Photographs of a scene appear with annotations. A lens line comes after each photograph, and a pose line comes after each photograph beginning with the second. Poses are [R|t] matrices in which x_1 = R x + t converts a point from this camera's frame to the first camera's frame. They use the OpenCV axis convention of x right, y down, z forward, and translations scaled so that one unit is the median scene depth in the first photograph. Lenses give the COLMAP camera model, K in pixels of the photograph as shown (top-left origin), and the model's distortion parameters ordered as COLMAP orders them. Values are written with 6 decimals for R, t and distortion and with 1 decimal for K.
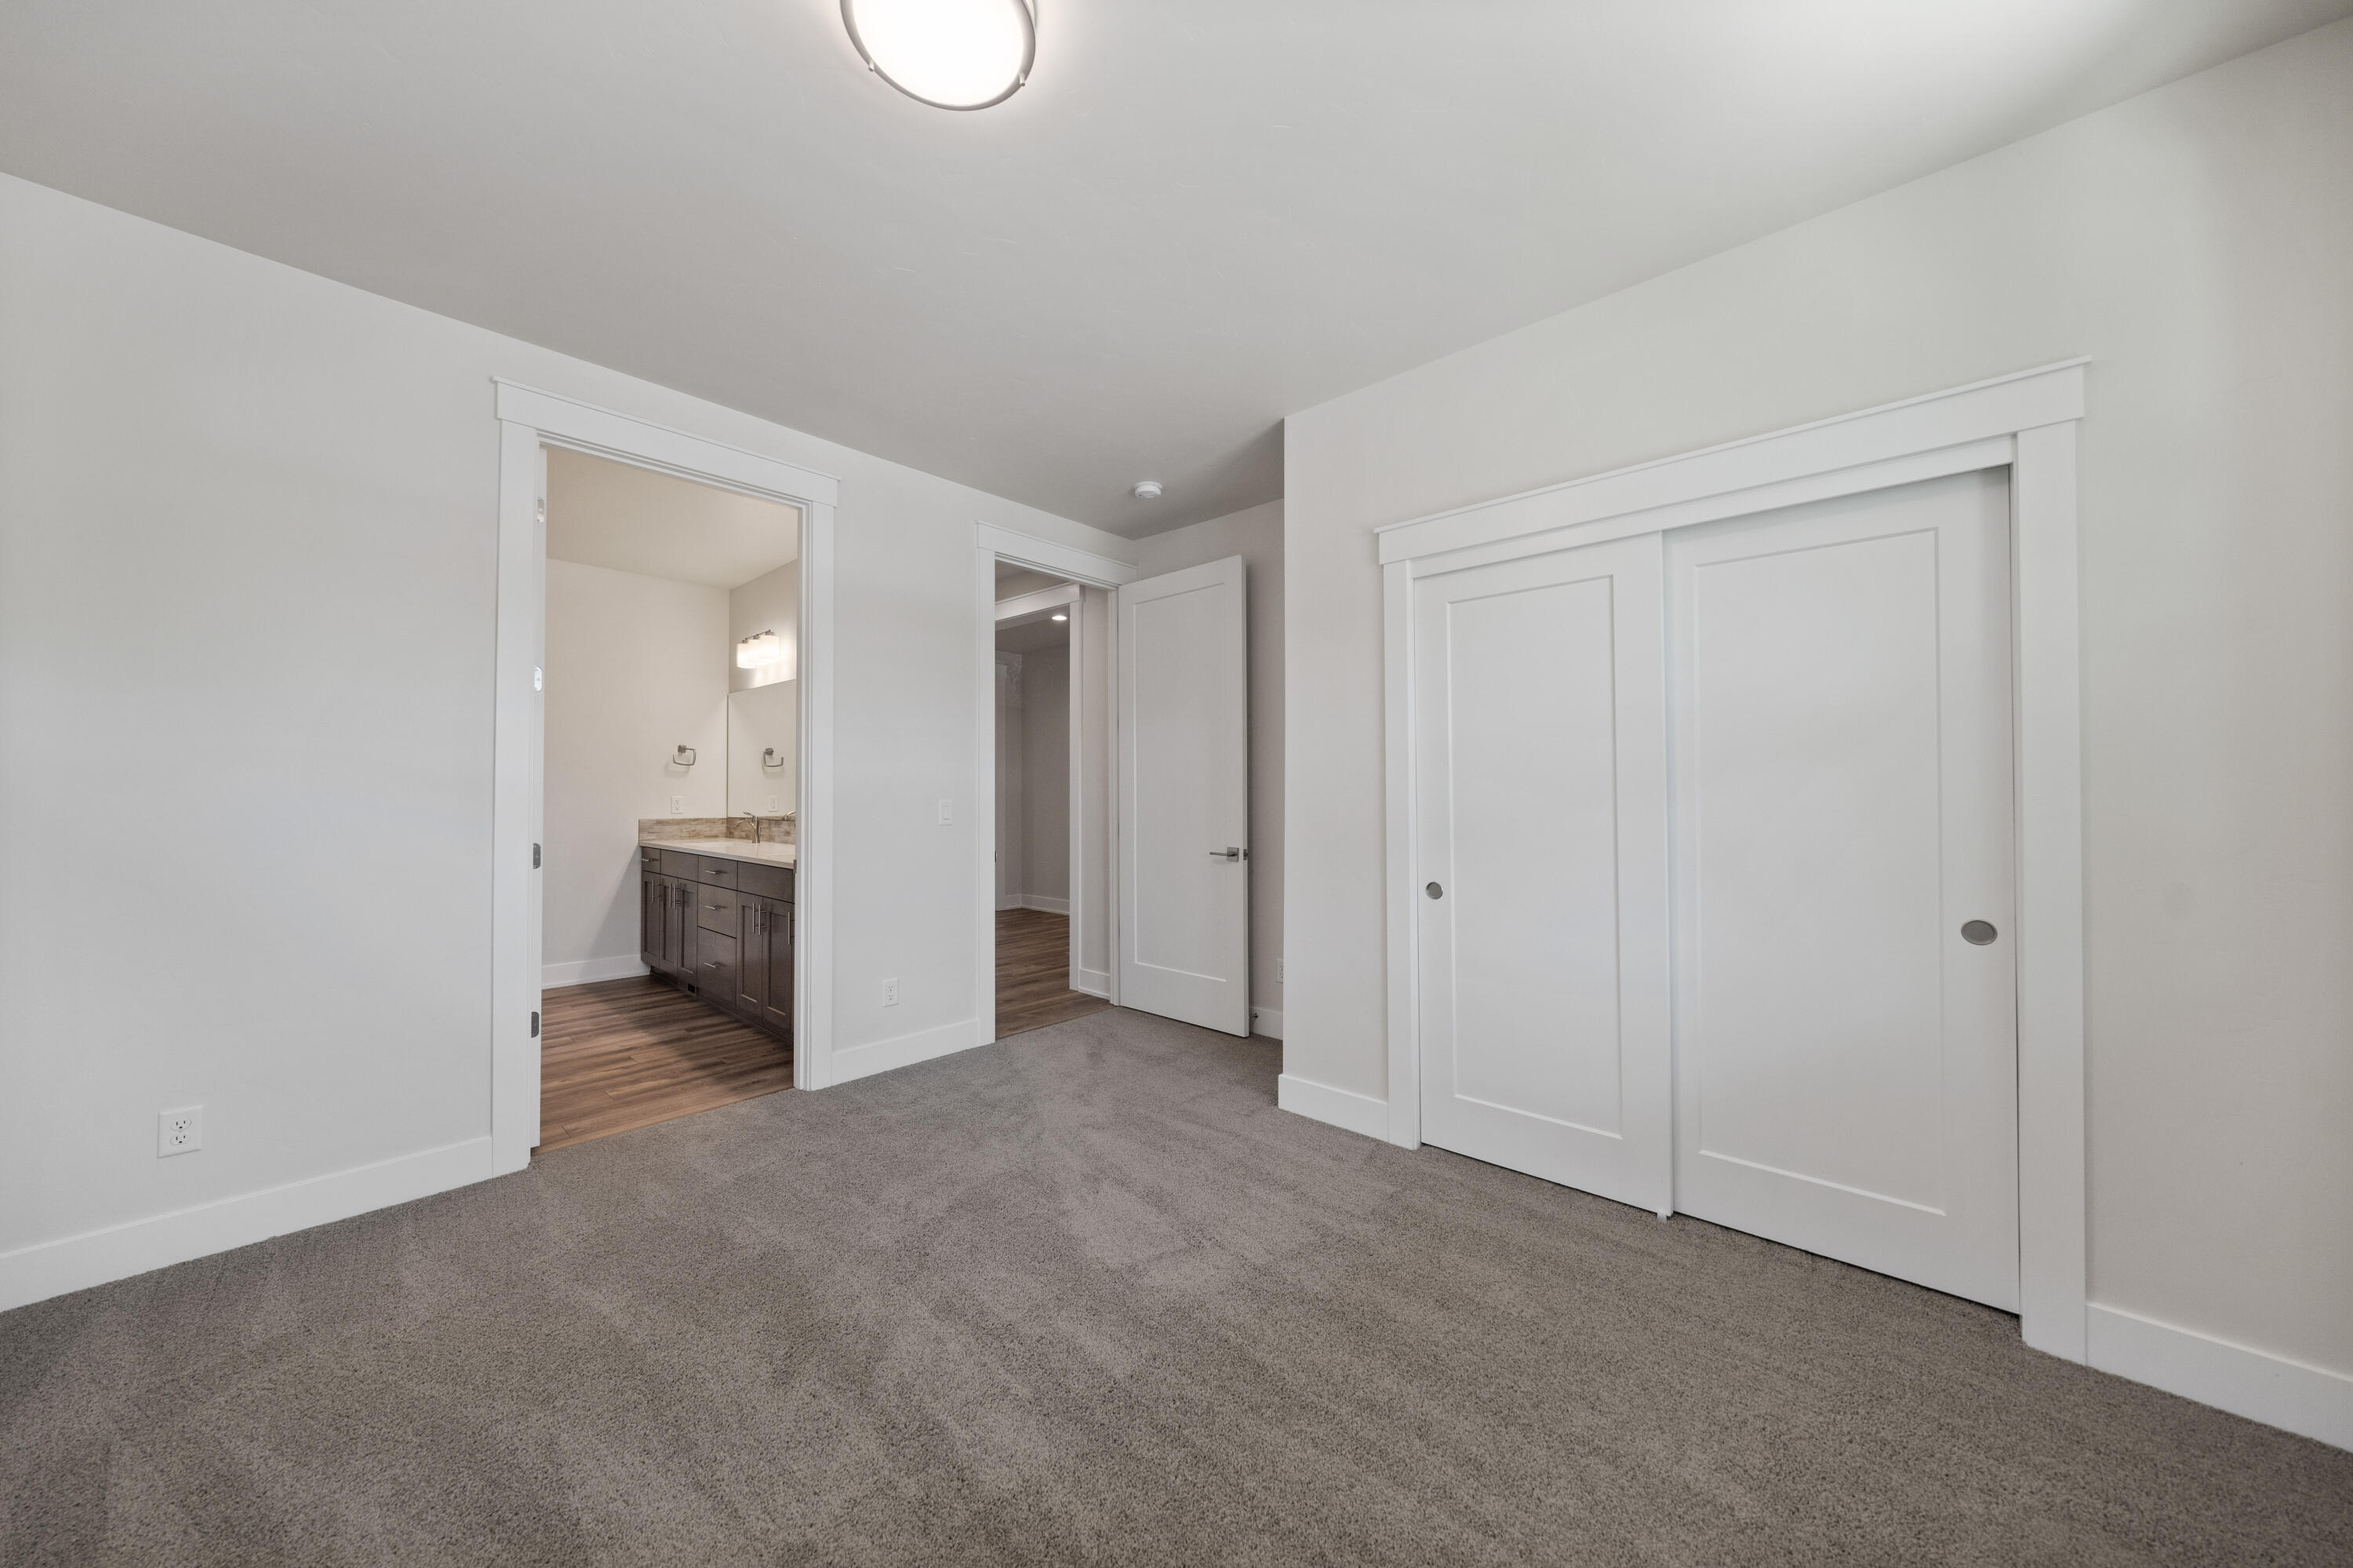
lens RADIAL K [[803.4, 0, 1166.2], [0, 803.4, 805.1], [0, 0, 1]] dist [-0.002238, 0.000186]
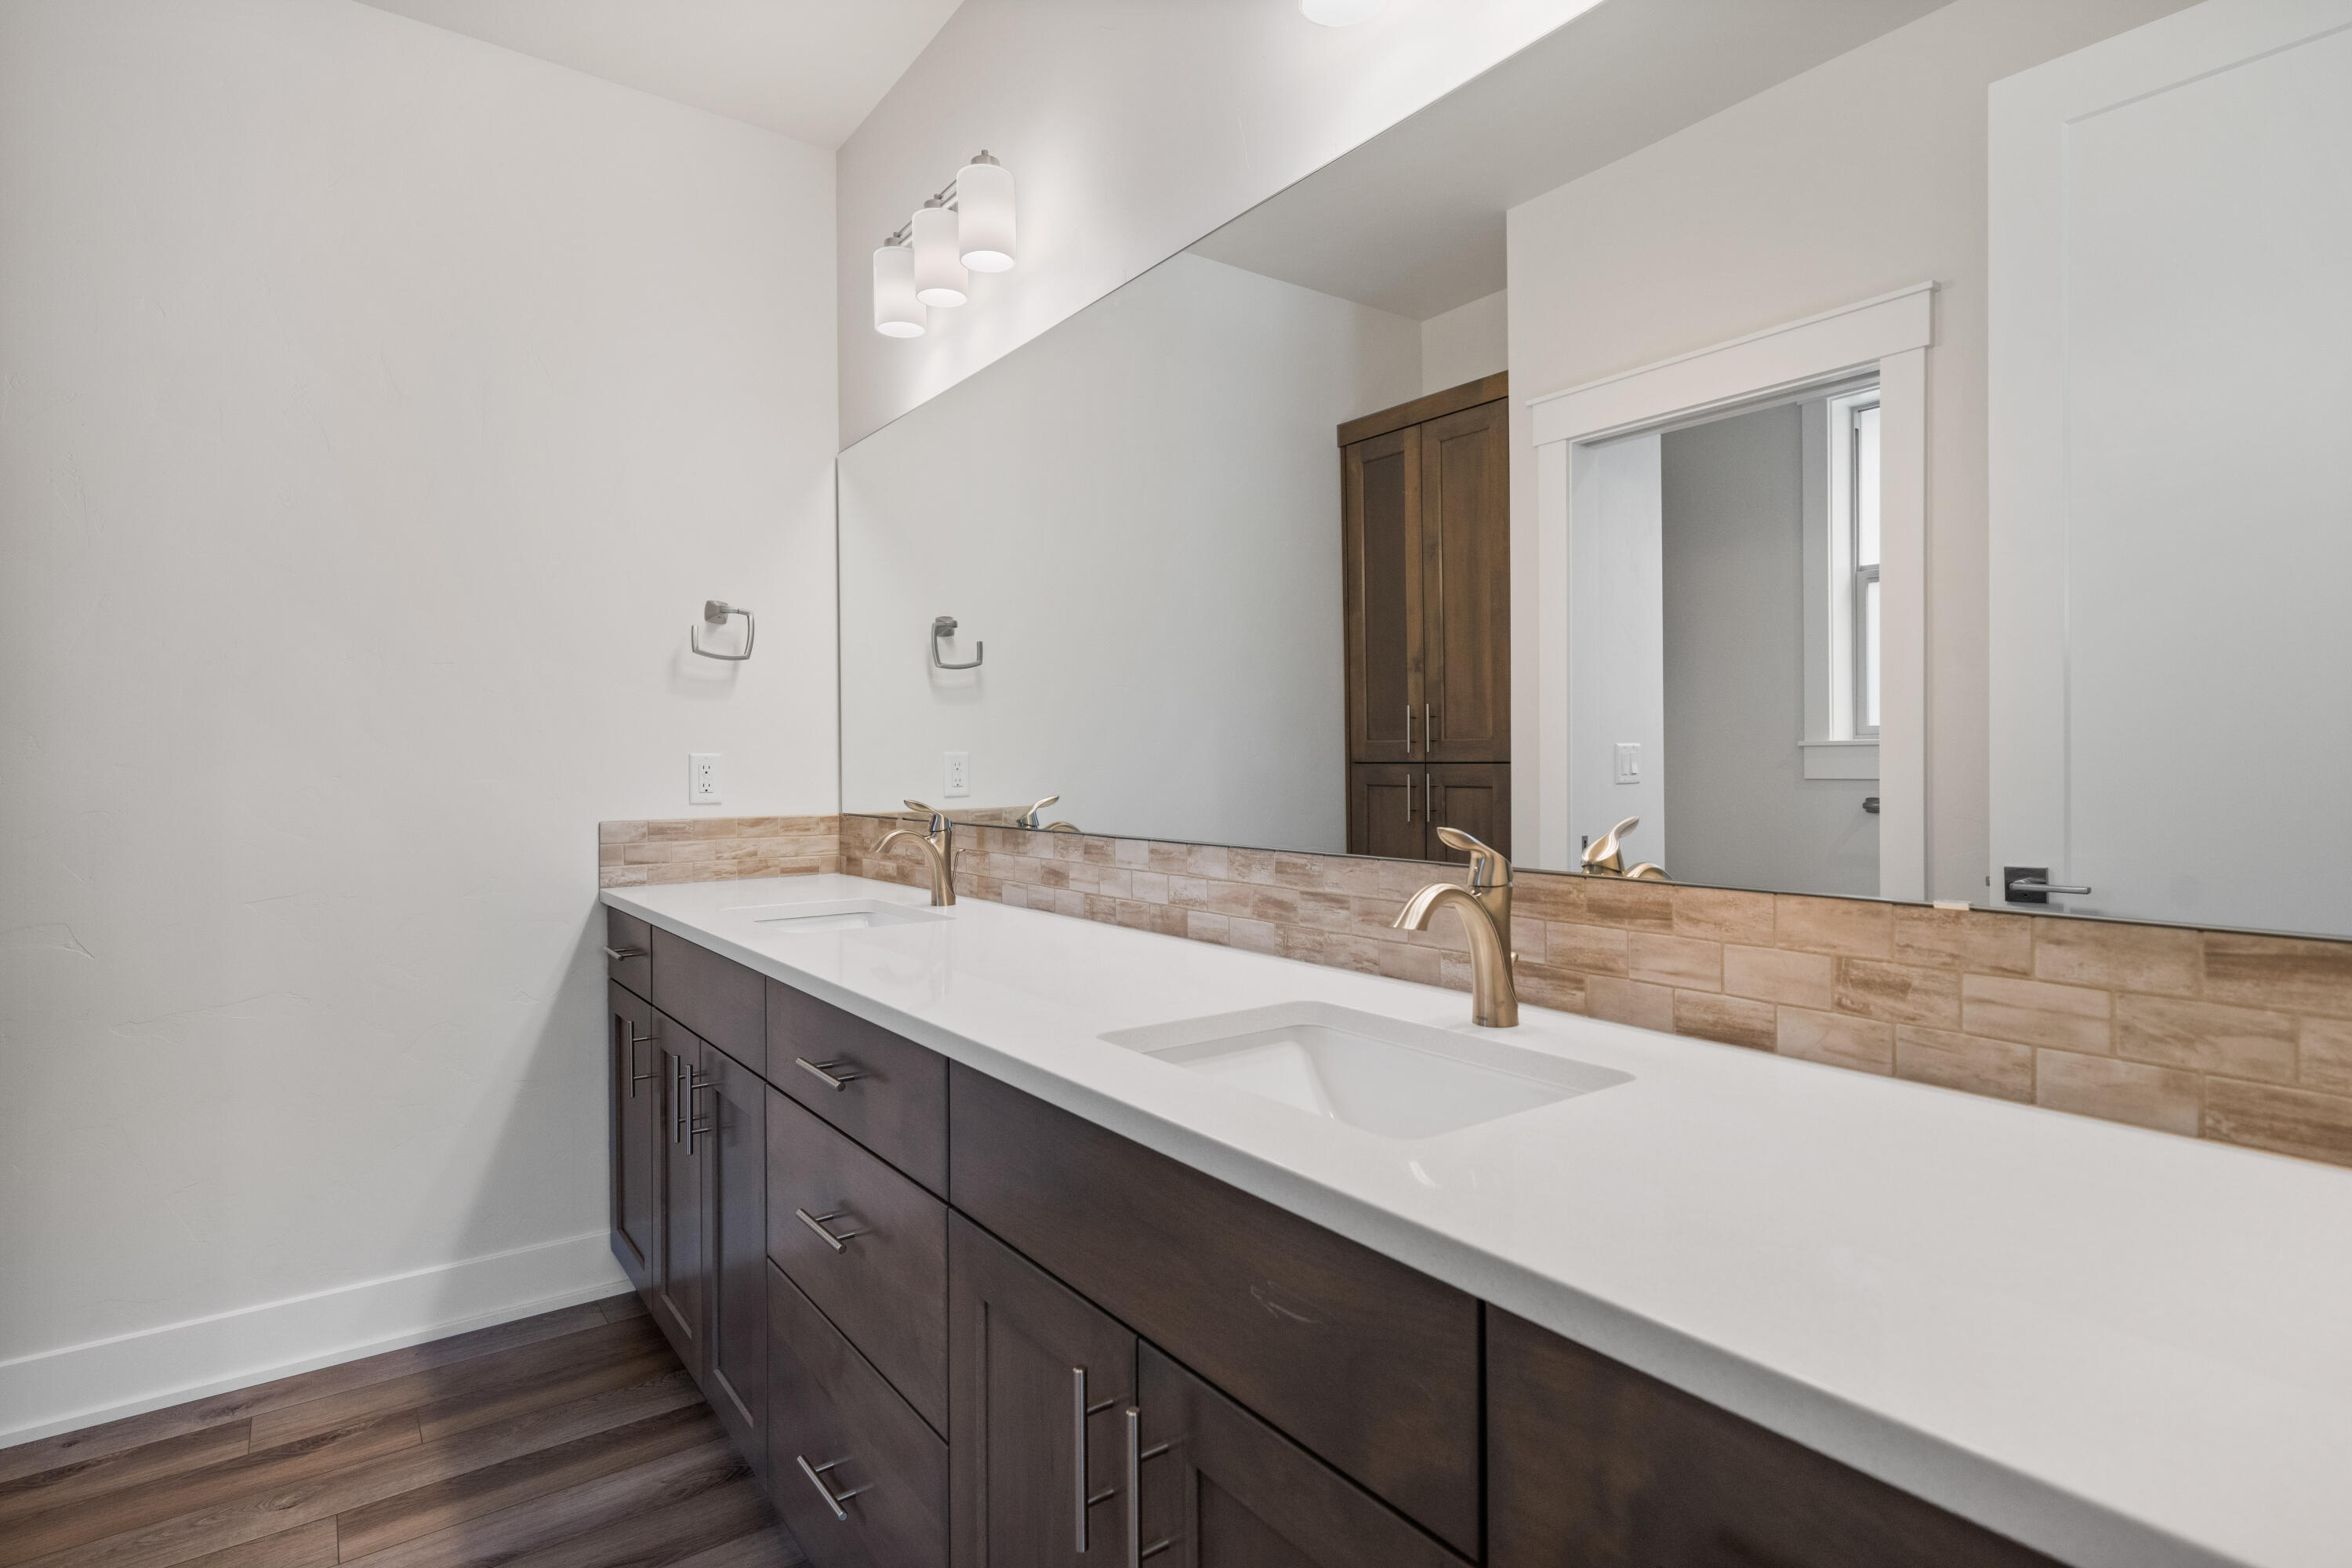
lens RADIAL K [[1223.0, 0, 1171.9], [0, 1223.0, 795.1], [0, 0, 1]] dist [-0.005245, -0.000293]
pose [[0.979083, -0.007248, -0.203332, -0.325464], [0.010544, 0.999830, 0.015130, 0.001157], [0.203188, -0.016957, 0.978993, 0.558337]]
